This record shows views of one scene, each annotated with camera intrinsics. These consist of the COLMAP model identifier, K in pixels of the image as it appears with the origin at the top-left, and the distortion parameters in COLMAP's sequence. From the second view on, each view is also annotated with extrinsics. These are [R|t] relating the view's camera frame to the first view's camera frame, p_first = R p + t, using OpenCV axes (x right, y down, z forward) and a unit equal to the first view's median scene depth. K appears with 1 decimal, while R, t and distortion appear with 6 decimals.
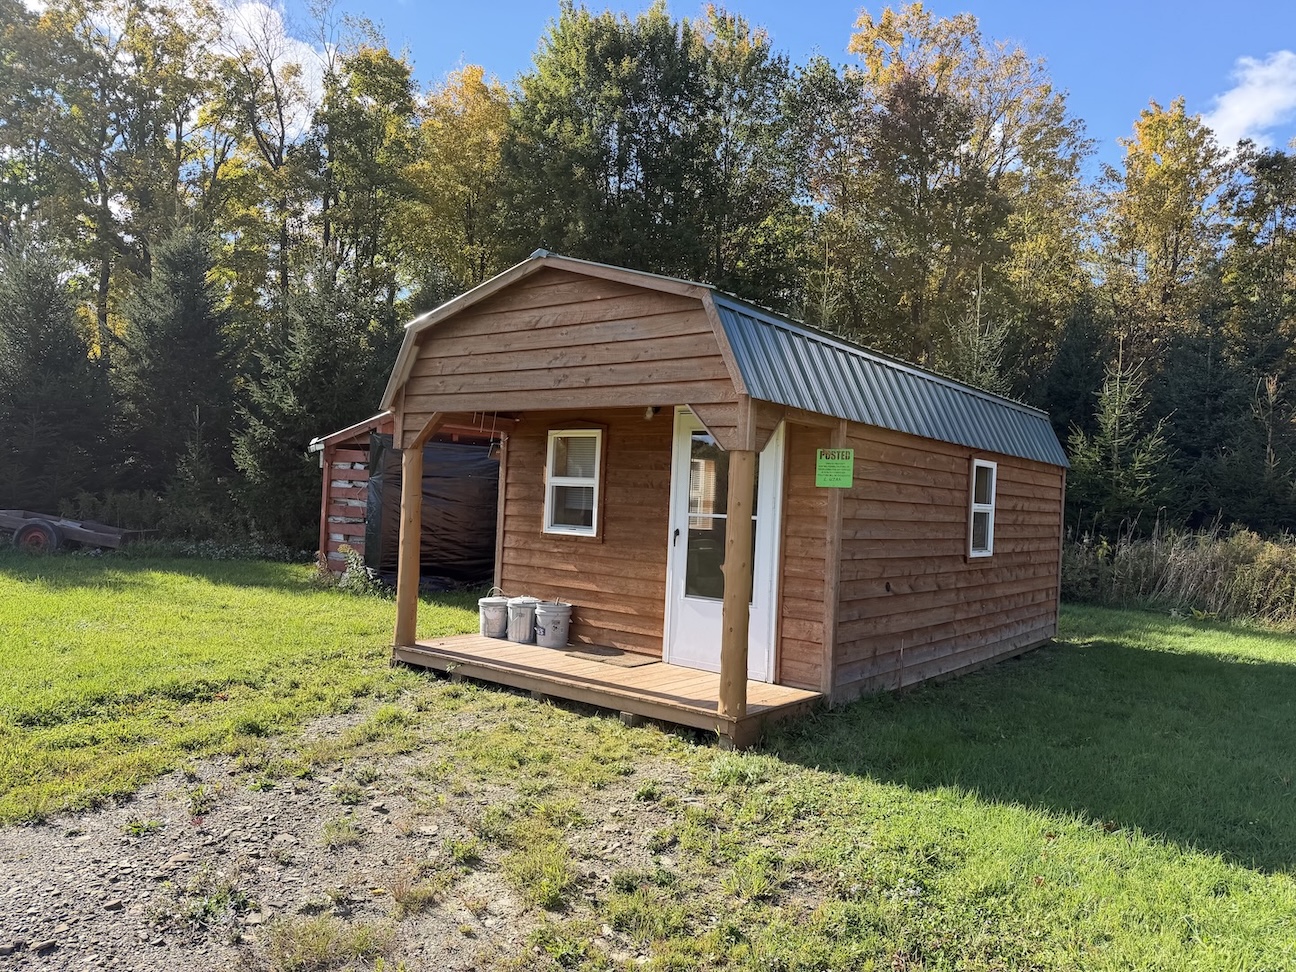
lens RADIAL K [[904.0, 0, 648.1], [0, 904.0, 477.8], [0, 0, 1]] dist [0.023592, -0.037596]
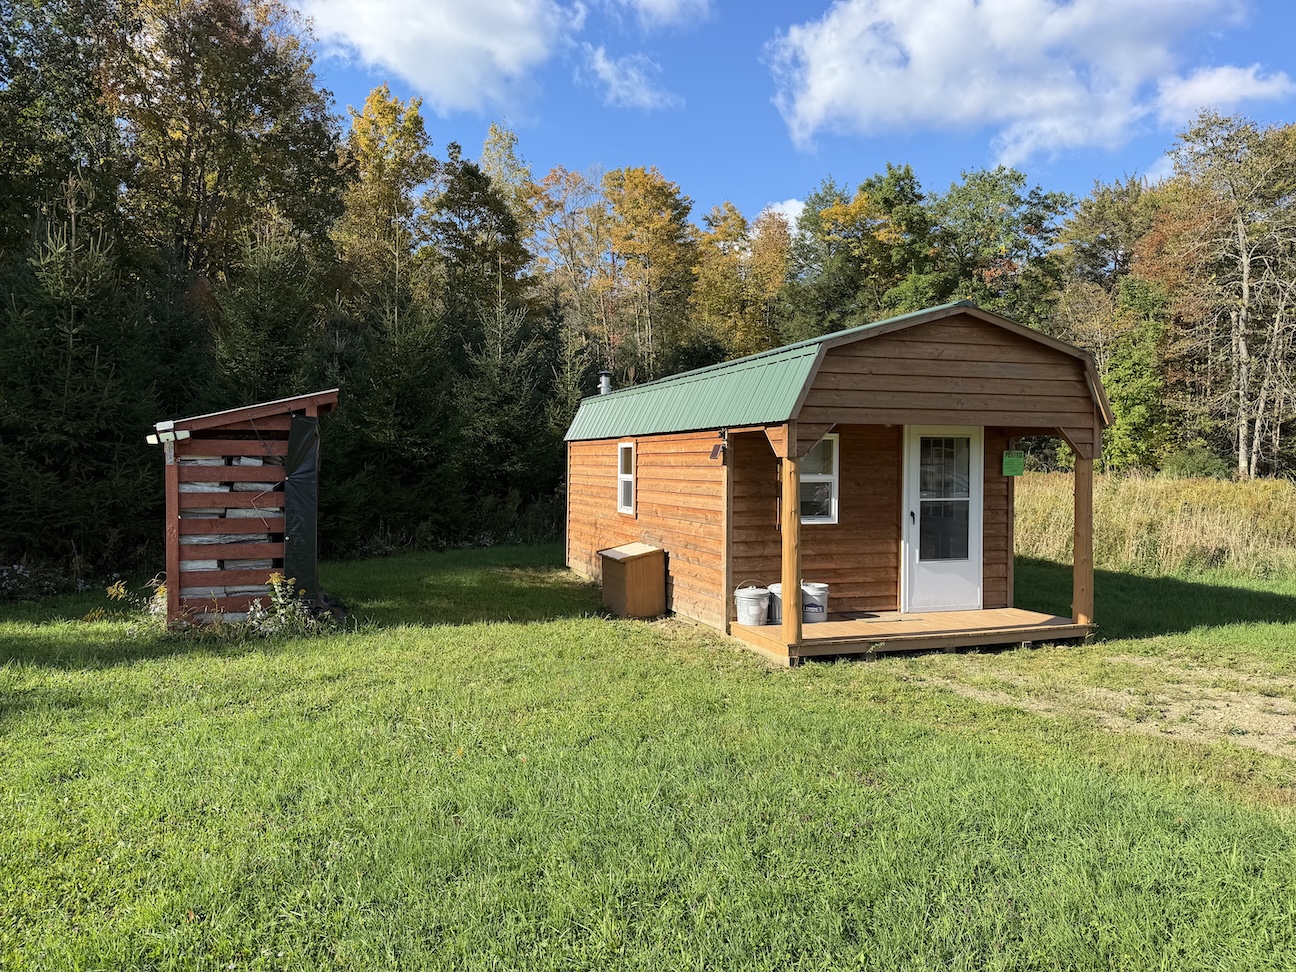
lens RADIAL K [[904.0, 0, 647.3], [0, 904.0, 490.8], [0, 0, 1]] dist [0.023592, -0.037596]
pose [[0.569491, -0.067125, 0.819252, -1.211928], [0.003557, 0.996852, 0.079204, -0.075728], [-0.821990, -0.042192, 0.567937, 0.544957]]
